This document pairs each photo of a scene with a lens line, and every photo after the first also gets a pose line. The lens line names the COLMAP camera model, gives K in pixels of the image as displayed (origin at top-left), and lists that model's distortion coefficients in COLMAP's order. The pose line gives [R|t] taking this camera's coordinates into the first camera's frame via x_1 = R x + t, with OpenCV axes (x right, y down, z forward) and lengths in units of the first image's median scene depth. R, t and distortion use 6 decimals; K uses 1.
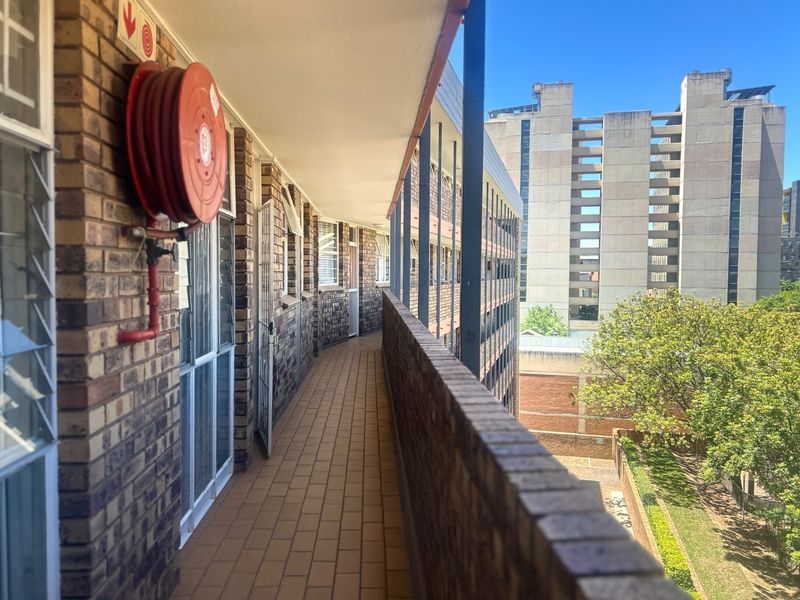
lens RADIAL K [[601.2, 0, 409.0], [0, 601.2, 301.2], [0, 0, 1]] dist [0.060539, -0.064571]
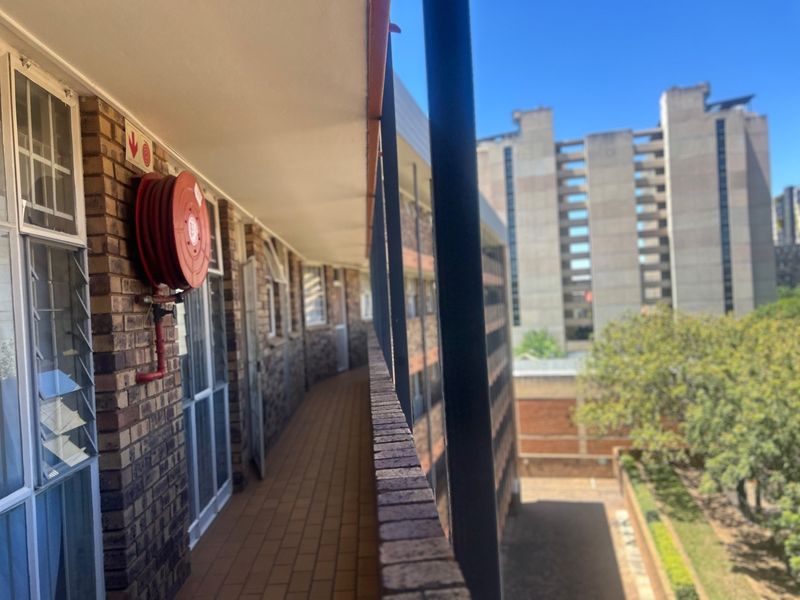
lens RADIAL K [[601.2, 0, 386.7], [0, 601.2, 310.9], [0, 0, 1]] dist [0.060539, -0.064571]
pose [[0.997492, -0.064603, -0.028923, 0.044457], [0.063473, 0.997243, -0.038429, -0.001032], [0.031325, 0.036497, 0.998843, -0.118767]]
